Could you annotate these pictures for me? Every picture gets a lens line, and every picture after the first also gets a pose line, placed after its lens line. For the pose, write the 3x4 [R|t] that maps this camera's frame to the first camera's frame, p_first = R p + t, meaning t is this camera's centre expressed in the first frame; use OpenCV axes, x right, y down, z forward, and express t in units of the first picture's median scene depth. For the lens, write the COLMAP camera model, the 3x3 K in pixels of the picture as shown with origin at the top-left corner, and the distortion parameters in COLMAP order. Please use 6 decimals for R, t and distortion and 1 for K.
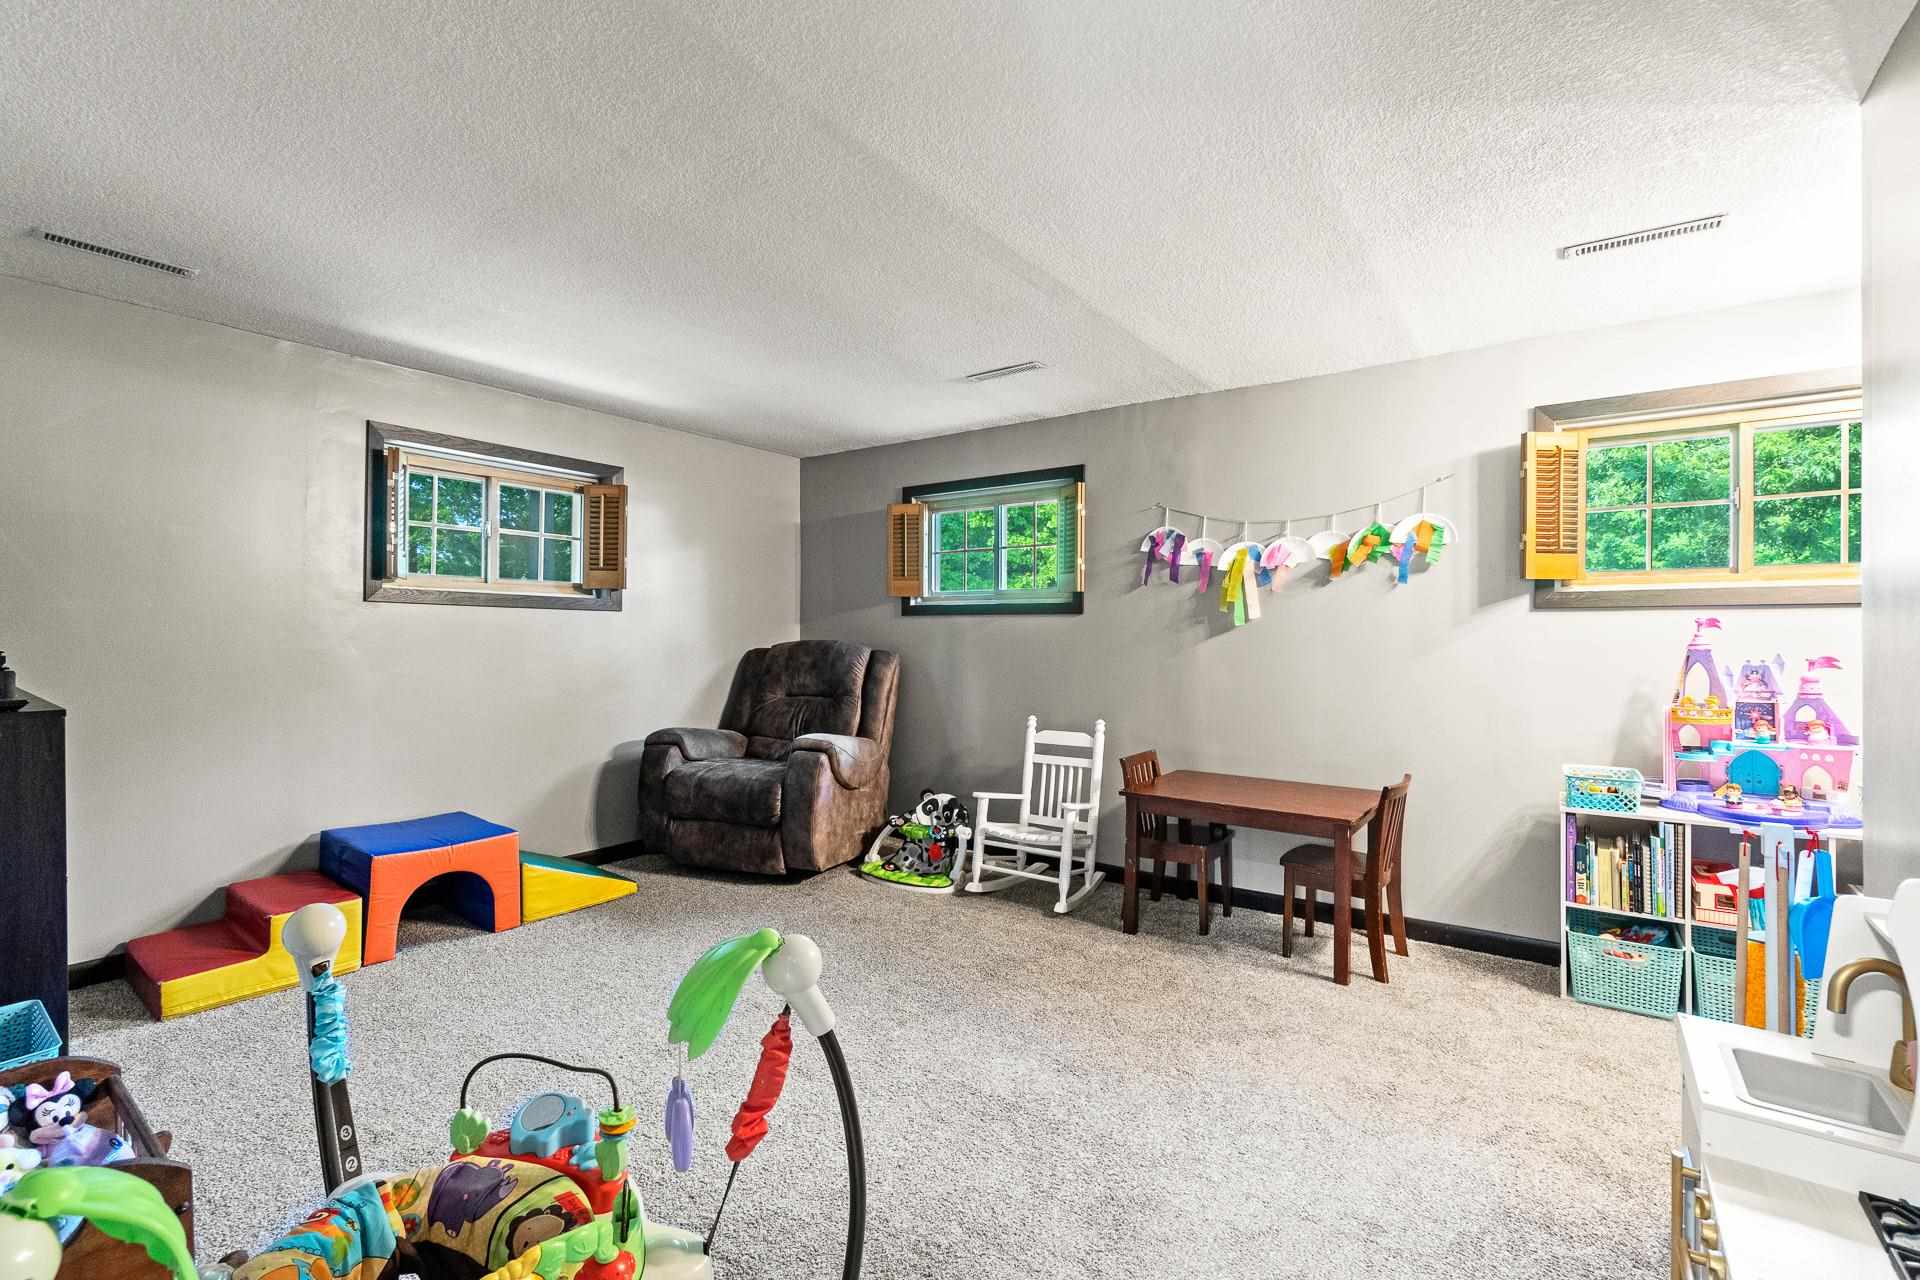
lens RADIAL K [[823.2, 0, 959.8], [0, 823.2, 631.4], [0, 0, 1]] dist [-0.011606, 0.000852]
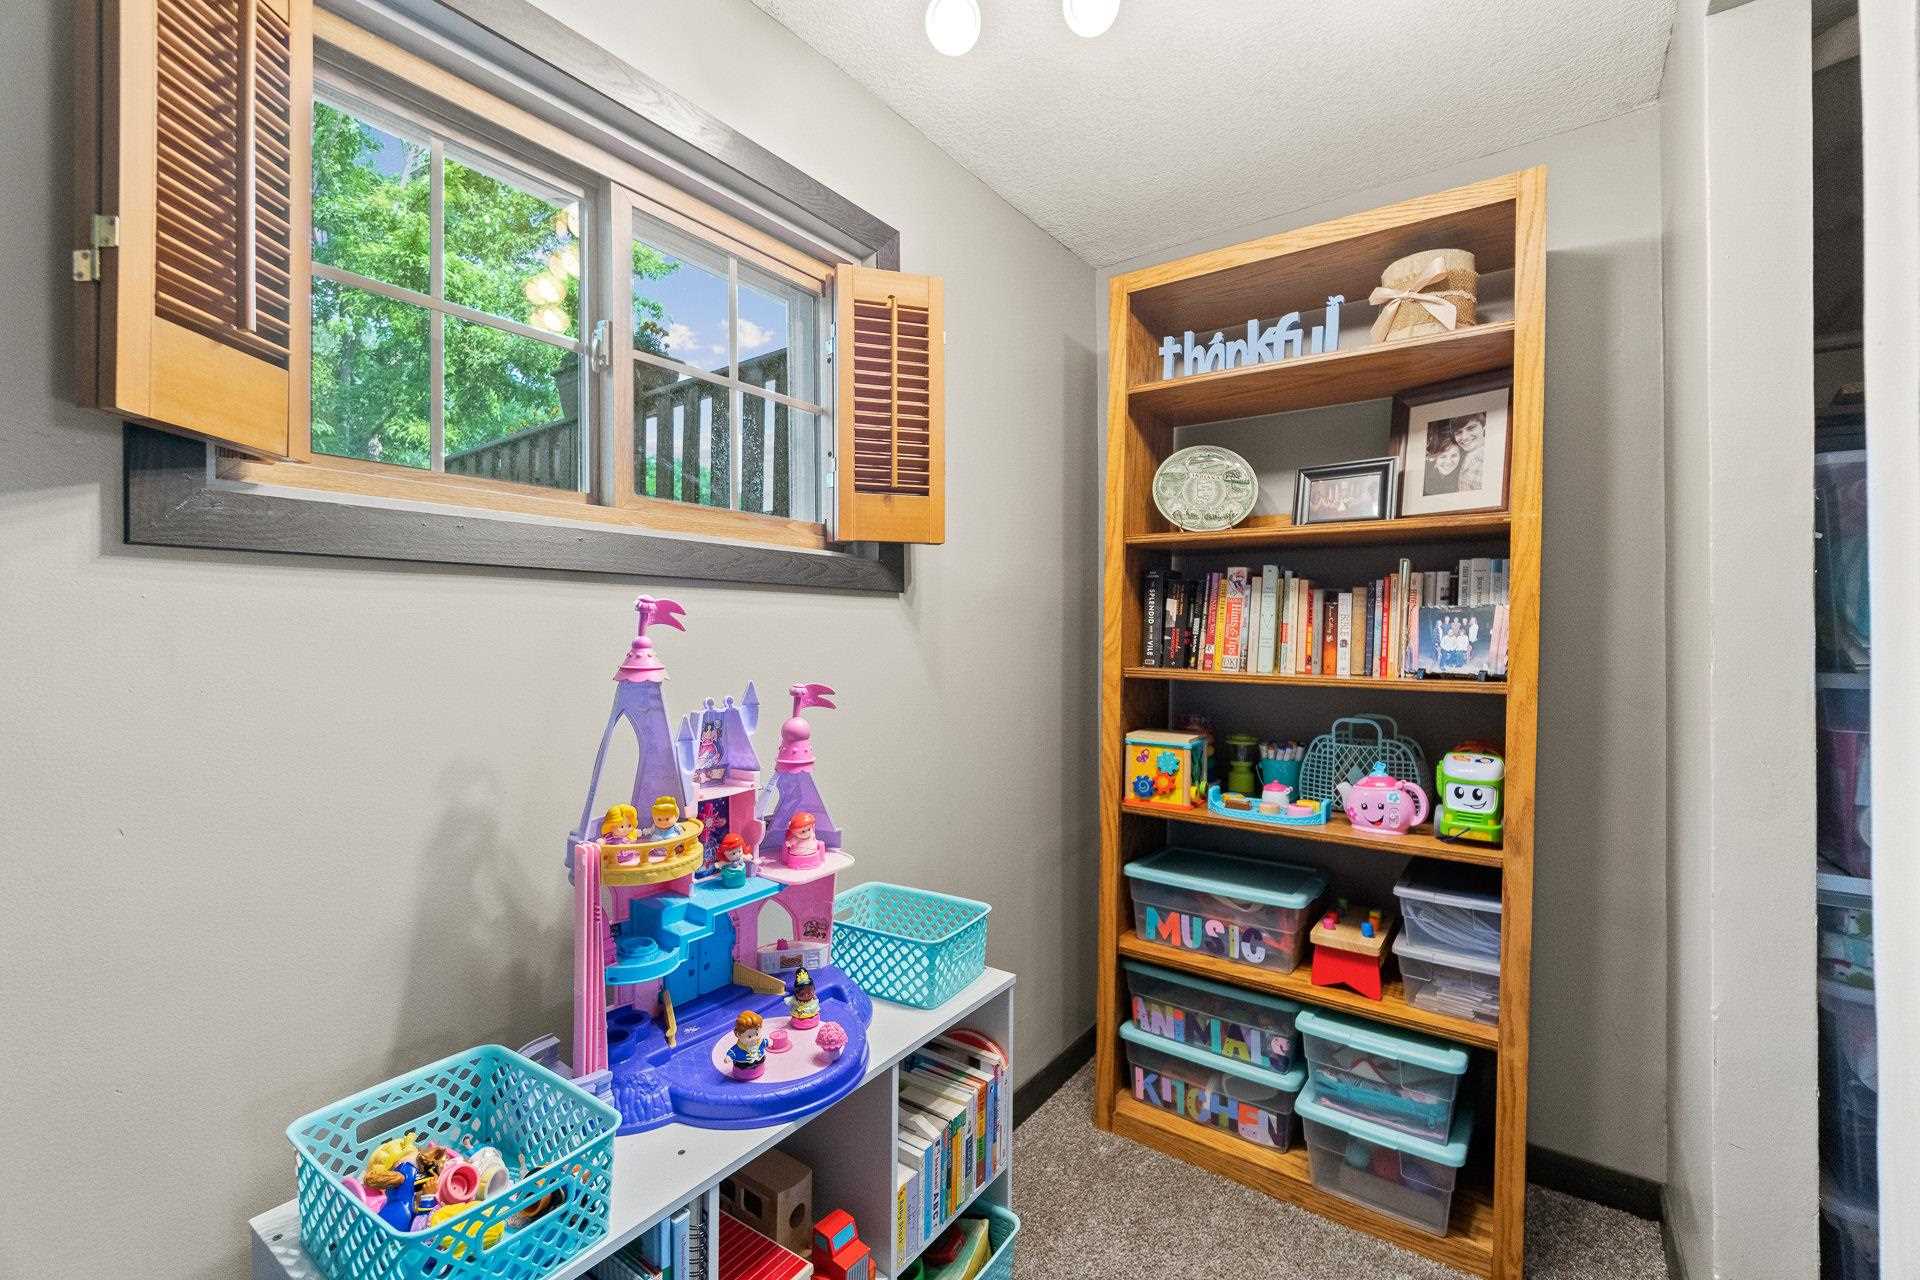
lens RADIAL K [[823.2, 0, 960.2], [0, 823.2, 633.9], [0, 0, 1]] dist [-0.011606, 0.000852]
pose [[0.001756, -0.001991, 0.999996, 0.389385], [-0.004571, 0.999988, 0.001999, -0.001609], [-0.999988, -0.004574, 0.001747, 0.638620]]
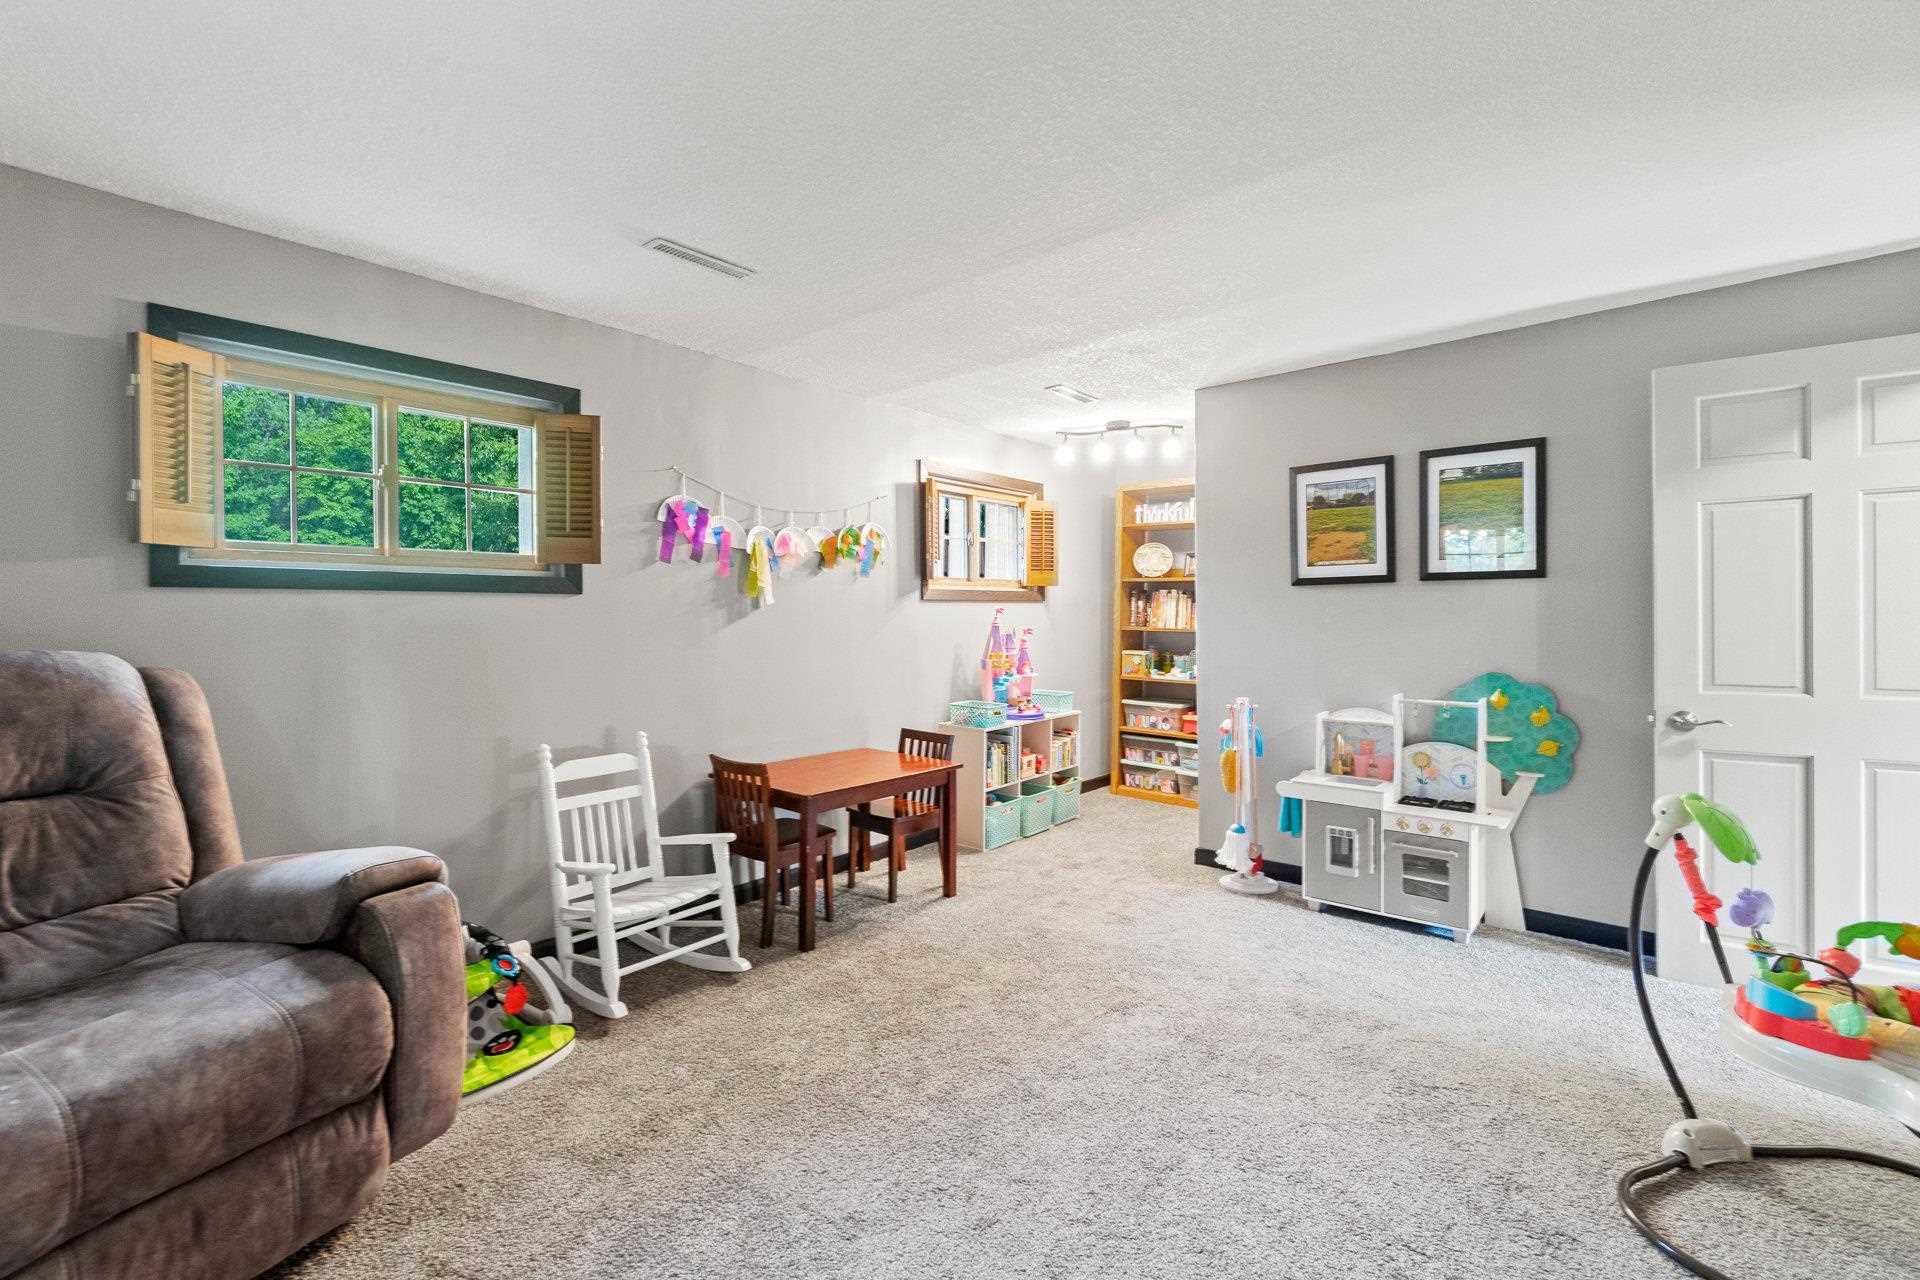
lens RADIAL K [[823.2, 0, 942.4], [0, 823.2, 613.5], [0, 0, 1]] dist [-0.011606, 0.000852]
pose [[0.102381, -0.007645, 0.994716, -0.632559], [-0.003981, 0.999959, 0.008095, -0.013259], [-0.994737, -0.004788, 0.102347, 0.704745]]
